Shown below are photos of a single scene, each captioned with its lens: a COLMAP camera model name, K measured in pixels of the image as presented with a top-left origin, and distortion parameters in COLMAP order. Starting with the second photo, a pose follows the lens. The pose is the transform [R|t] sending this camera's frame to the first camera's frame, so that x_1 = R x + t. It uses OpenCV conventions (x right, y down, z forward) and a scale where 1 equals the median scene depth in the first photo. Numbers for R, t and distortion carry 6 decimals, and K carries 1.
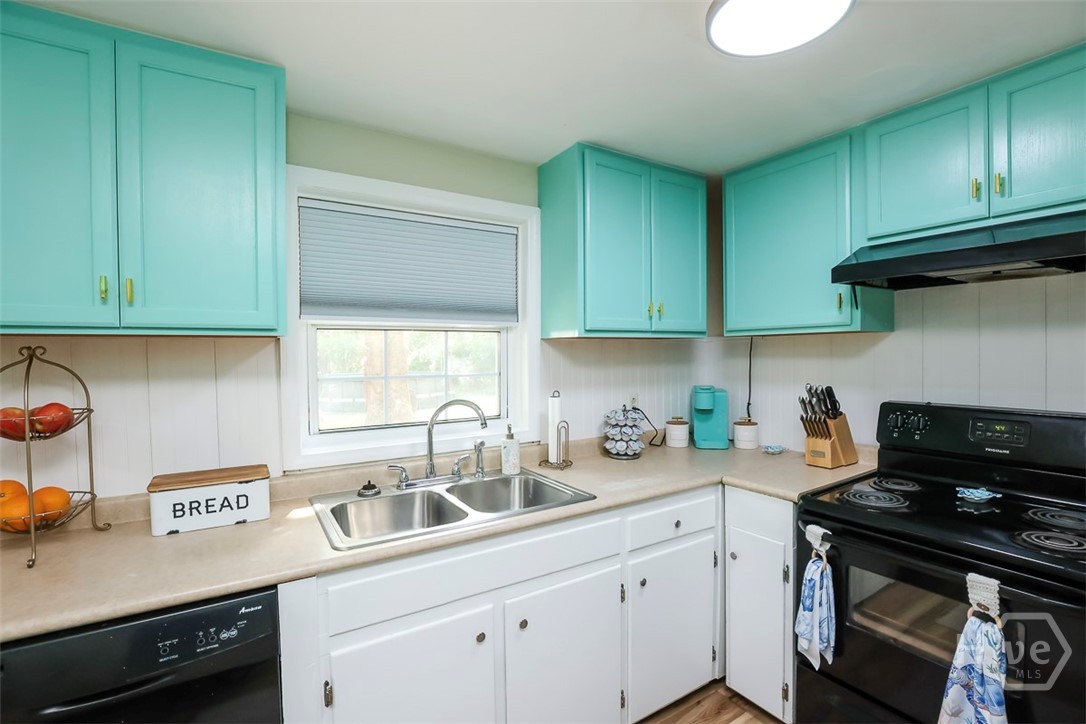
lens RADIAL K [[504.6, 0, 545.5], [0, 504.6, 358.5], [0, 0, 1]] dist [-0.026741, 0.001536]
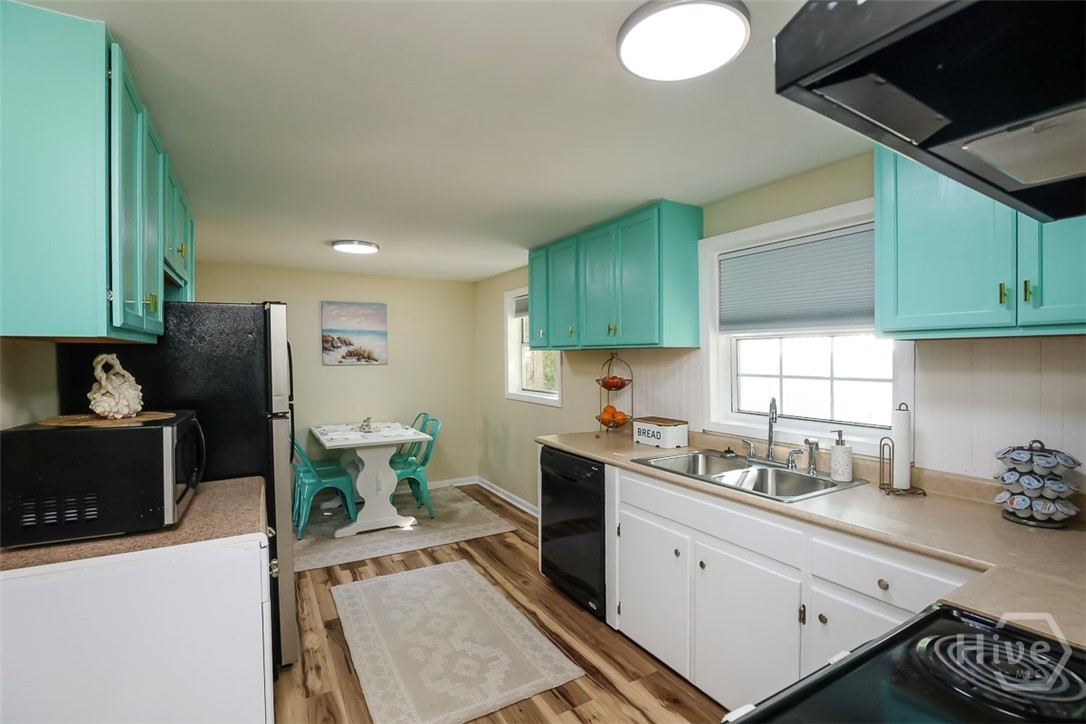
lens RADIAL K [[504.6, 0, 539.3], [0, 504.6, 360.2], [0, 0, 1]] dist [-0.026741, 0.001536]
pose [[-0.041513, 0.015089, -0.999024, 1.307103], [-0.016677, 0.999736, 0.015793, -0.016907], [0.998999, 0.017316, -0.041250, 0.637229]]
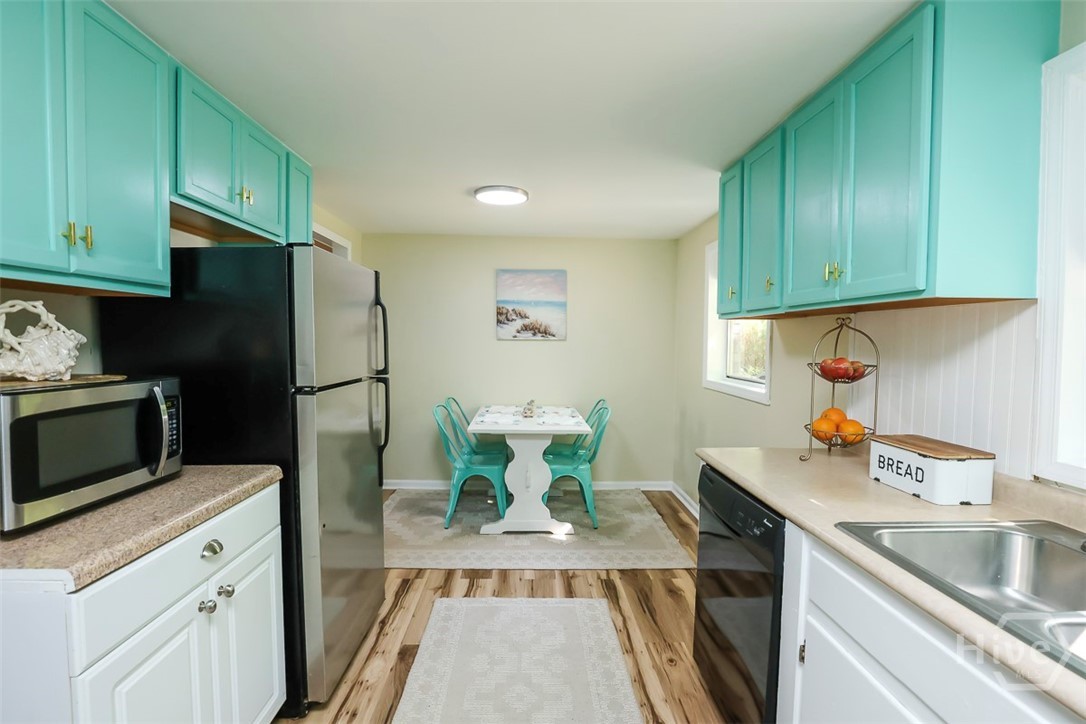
lens RADIAL K [[504.6, 0, 544.2], [0, 504.6, 366.5], [0, 0, 1]] dist [-0.026741, 0.001536]
pose [[-0.511042, 0.045908, -0.858329, 0.565102], [-0.025340, 0.997334, 0.068430, 0.035108], [0.859182, 0.056721, -0.508517, 0.868139]]
